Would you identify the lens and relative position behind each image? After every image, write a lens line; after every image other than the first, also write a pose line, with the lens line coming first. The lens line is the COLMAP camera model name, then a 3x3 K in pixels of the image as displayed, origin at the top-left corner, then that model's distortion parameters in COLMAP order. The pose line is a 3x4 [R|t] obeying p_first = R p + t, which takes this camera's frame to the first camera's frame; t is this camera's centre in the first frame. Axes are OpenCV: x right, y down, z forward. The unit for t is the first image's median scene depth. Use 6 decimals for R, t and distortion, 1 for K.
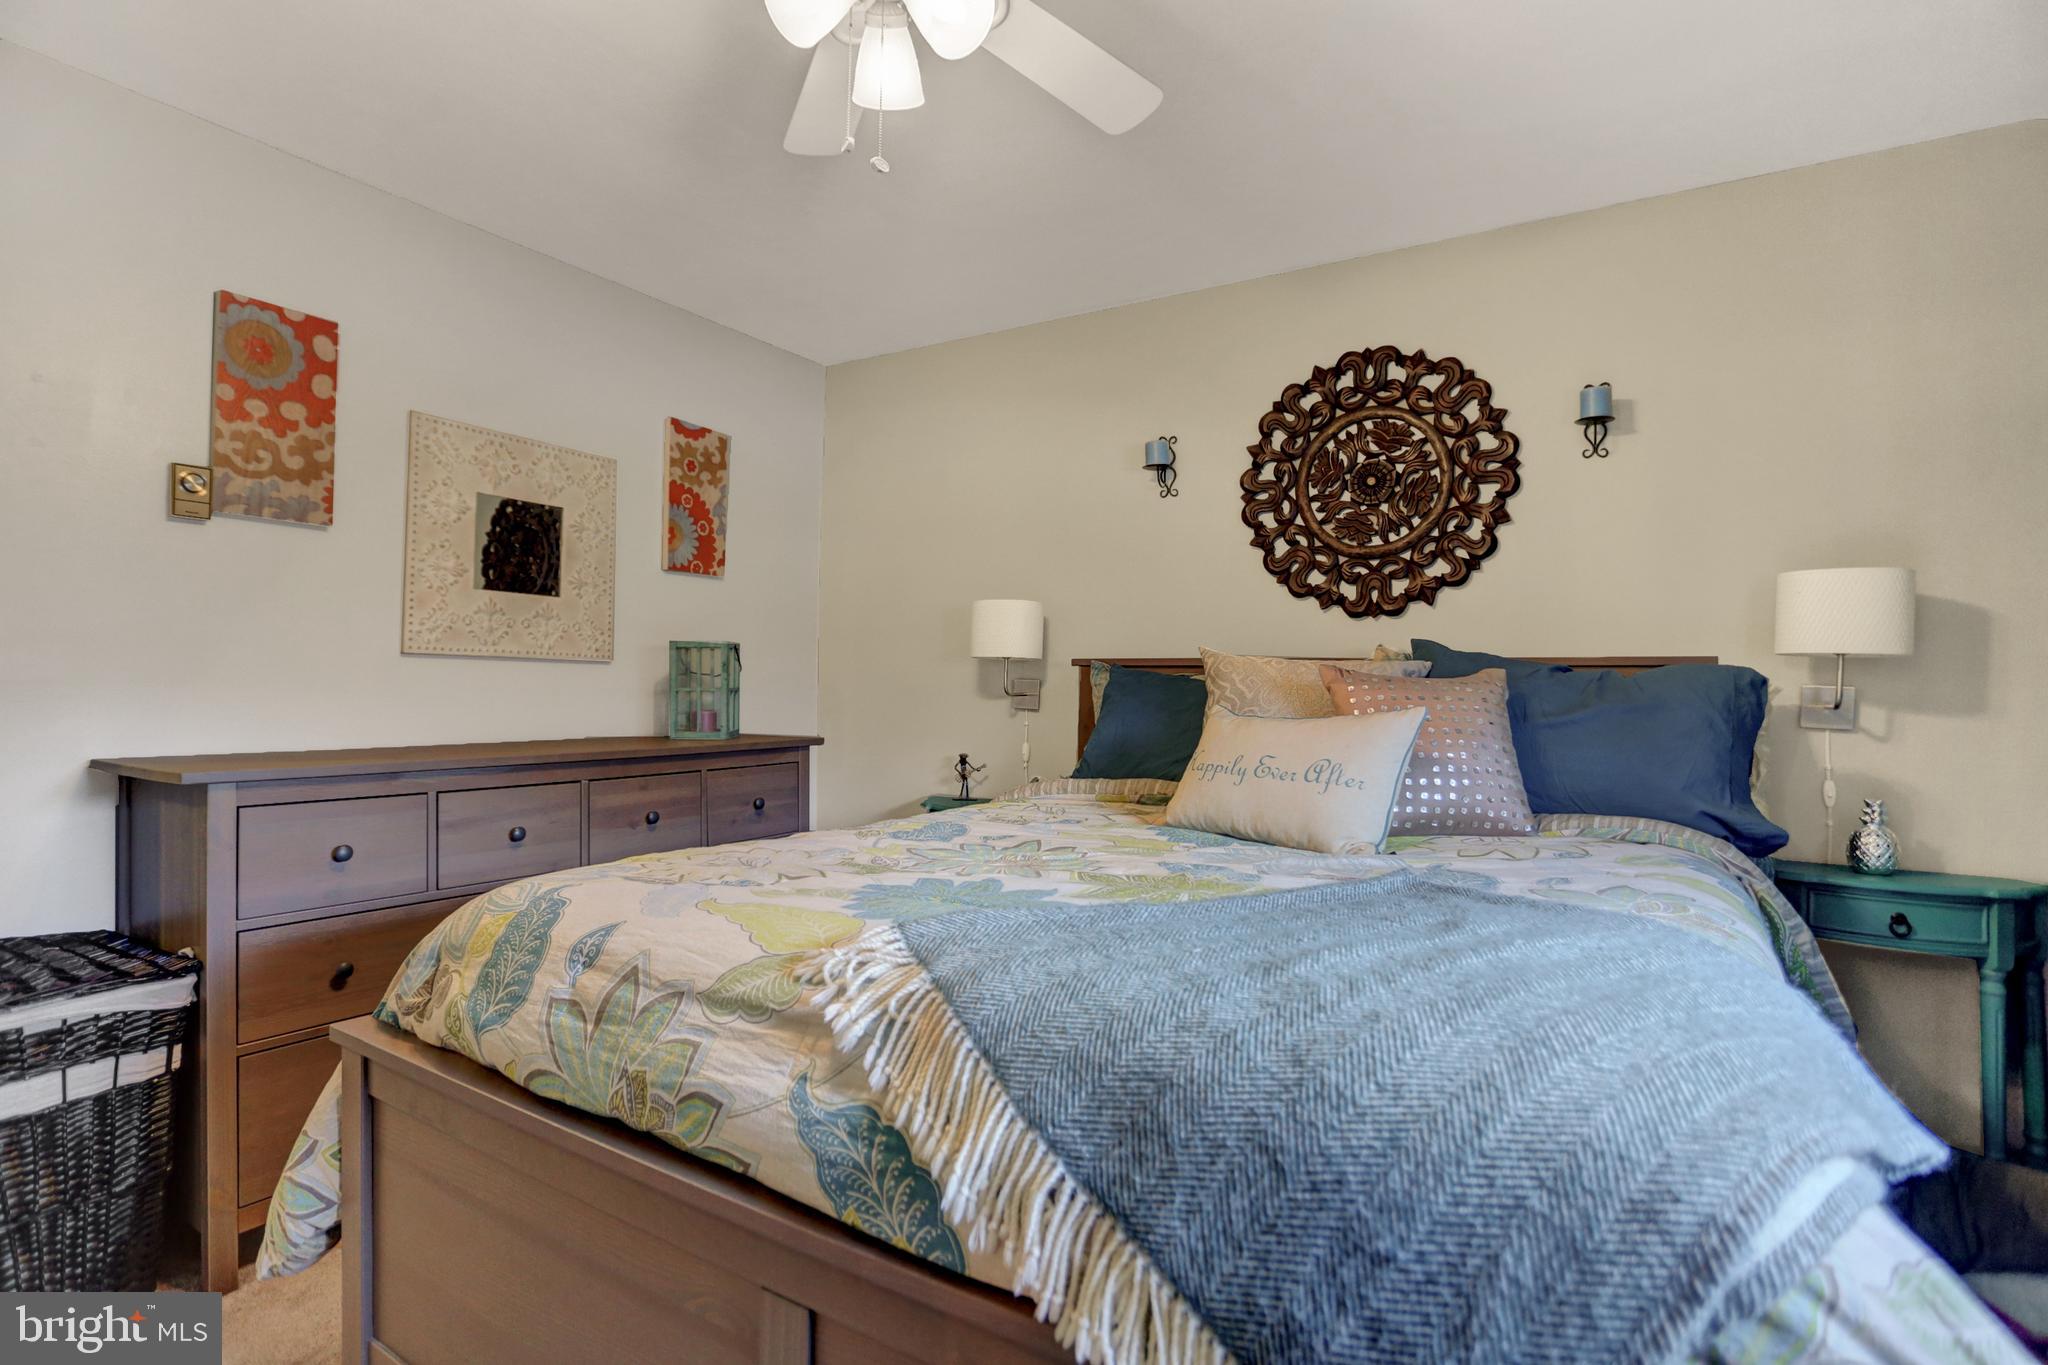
lens RADIAL K [[1007.8, 0, 1014.3], [0, 1007.8, 679.8], [0, 0, 1]] dist [-0.055961, 0.022137]
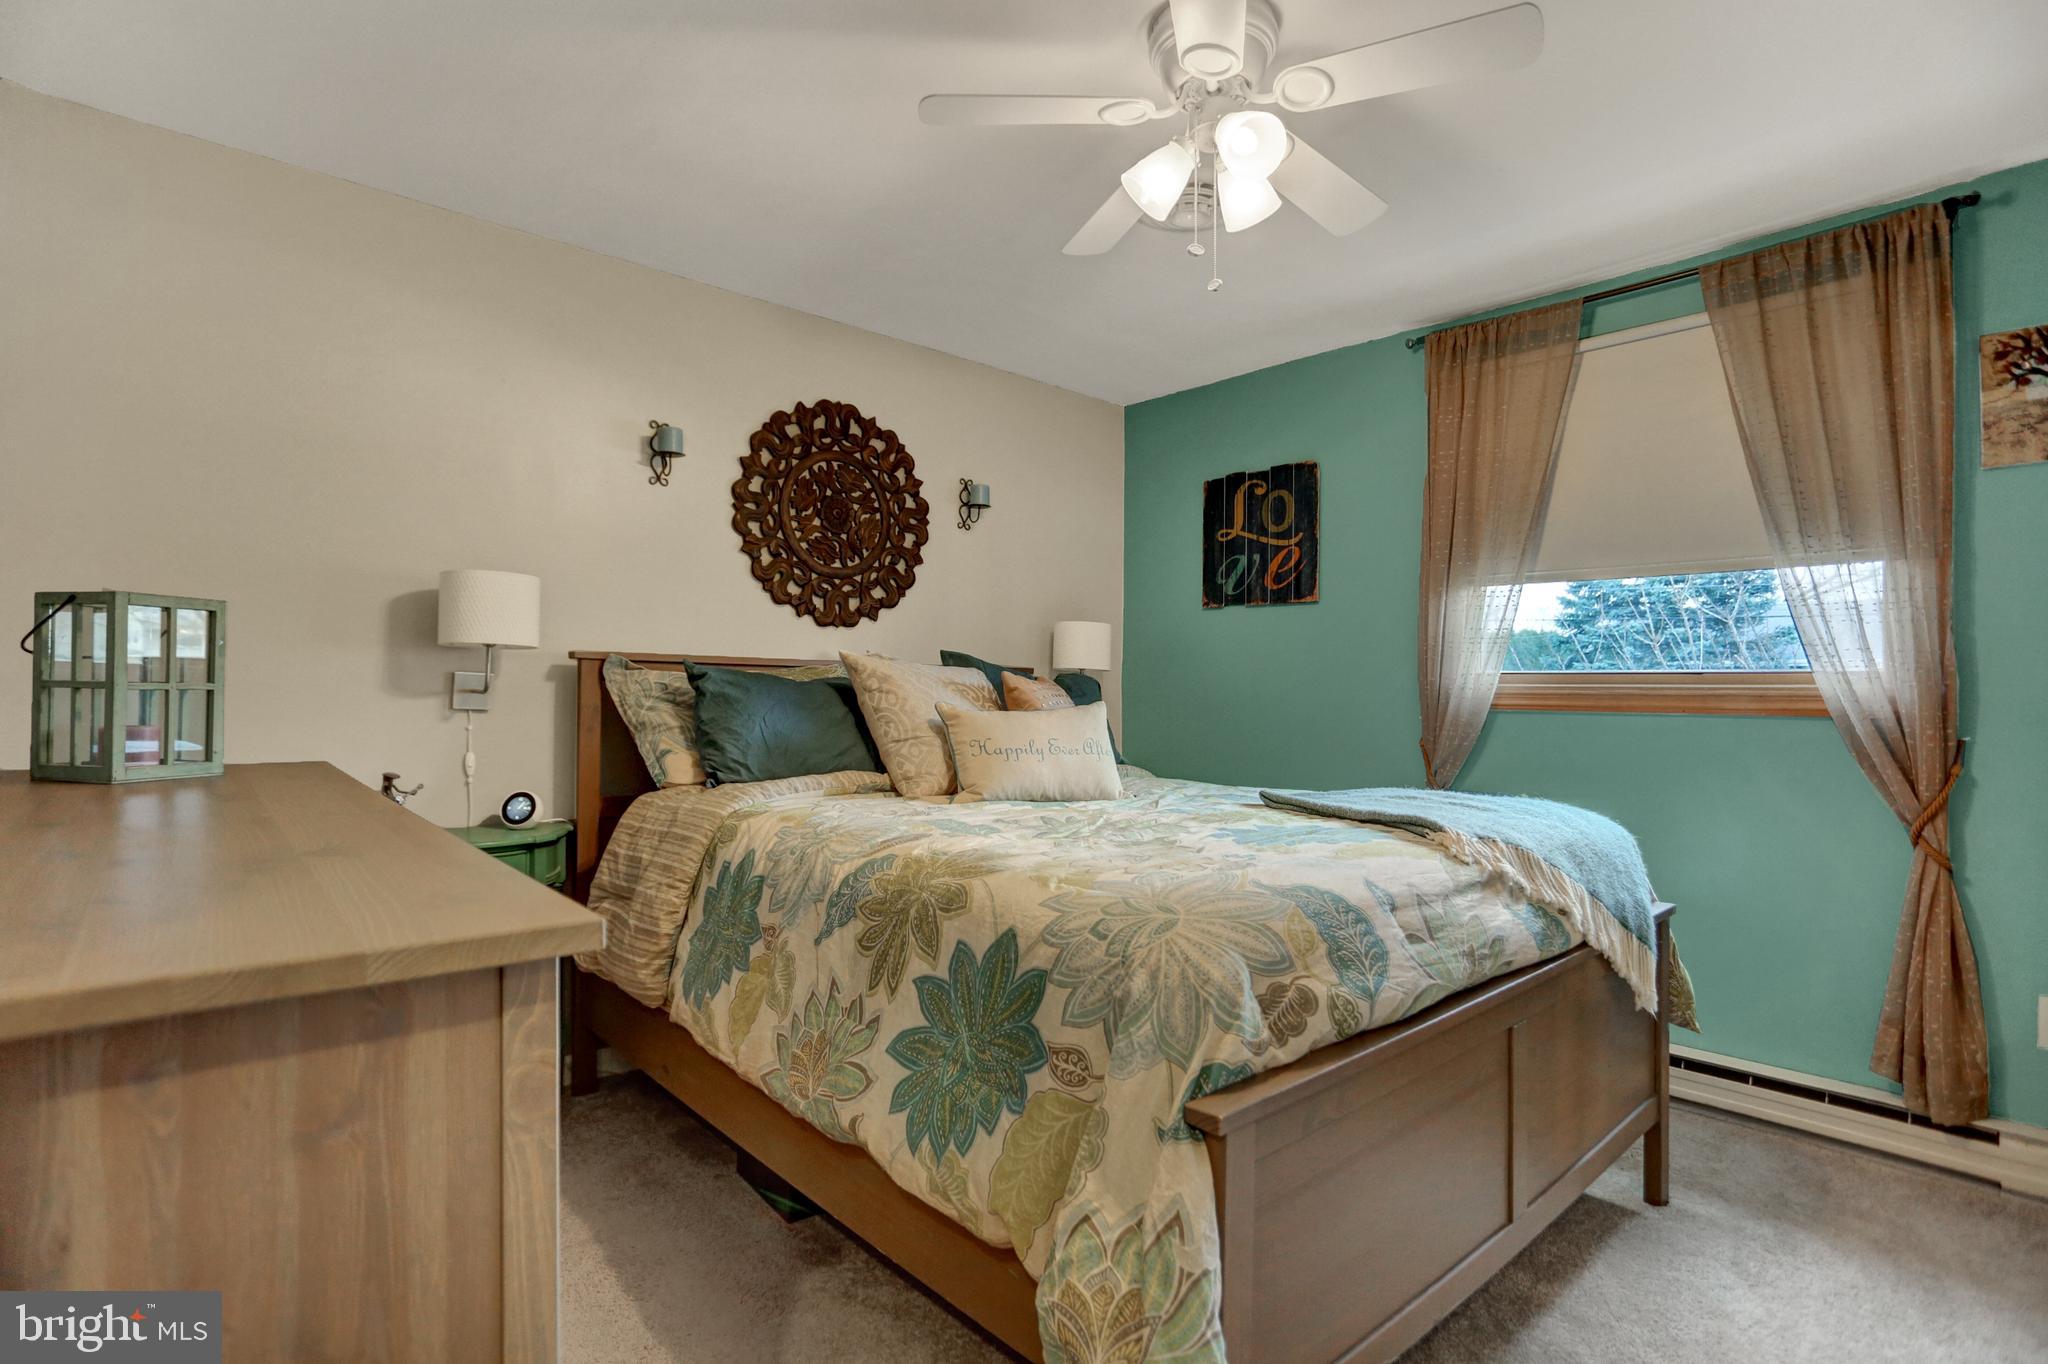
lens RADIAL K [[1007.8, 0, 1014.3], [0, 1007.8, 679.3], [0, 0, 1]] dist [-0.055961, 0.022137]
pose [[0.308869, 0.005776, 0.951087, -0.730001], [-0.015962, 0.999872, -0.000889, -0.002031], [-0.950971, -0.014906, 0.308922, 0.424847]]
